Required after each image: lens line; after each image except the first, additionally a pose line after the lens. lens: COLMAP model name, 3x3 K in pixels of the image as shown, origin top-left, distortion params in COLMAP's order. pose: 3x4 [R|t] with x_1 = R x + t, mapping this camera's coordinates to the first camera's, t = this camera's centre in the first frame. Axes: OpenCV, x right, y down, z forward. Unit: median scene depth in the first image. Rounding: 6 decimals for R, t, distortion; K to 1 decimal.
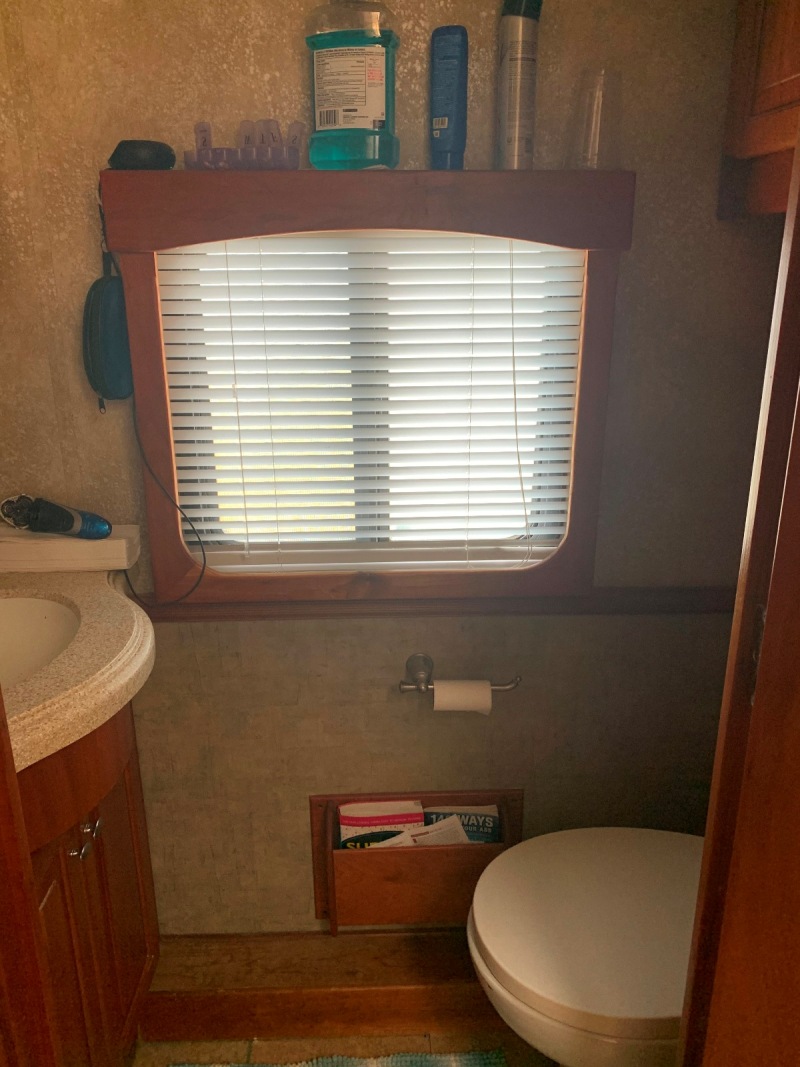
lens RADIAL K [[820.1, 0, 398.0], [0, 820.1, 528.5], [0, 0, 1]] dist [0.021808, -0.018701]
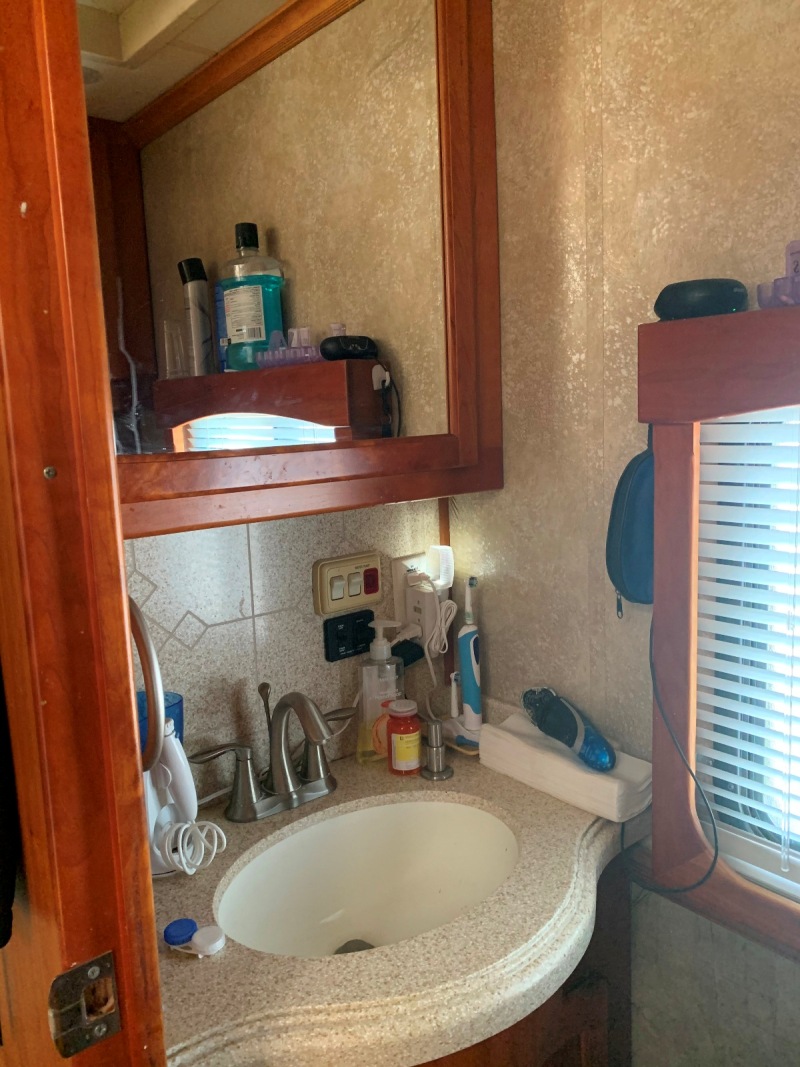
lens RADIAL K [[820.1, 0, 398.0], [0, 820.1, 528.5], [0, 0, 1]] dist [0.021808, -0.018701]
pose [[0.614981, 0.098534, -0.782361, 0.123789], [-0.211809, 0.976341, -0.043530, -0.152605], [0.759562, 0.192481, 0.621302, 0.354978]]
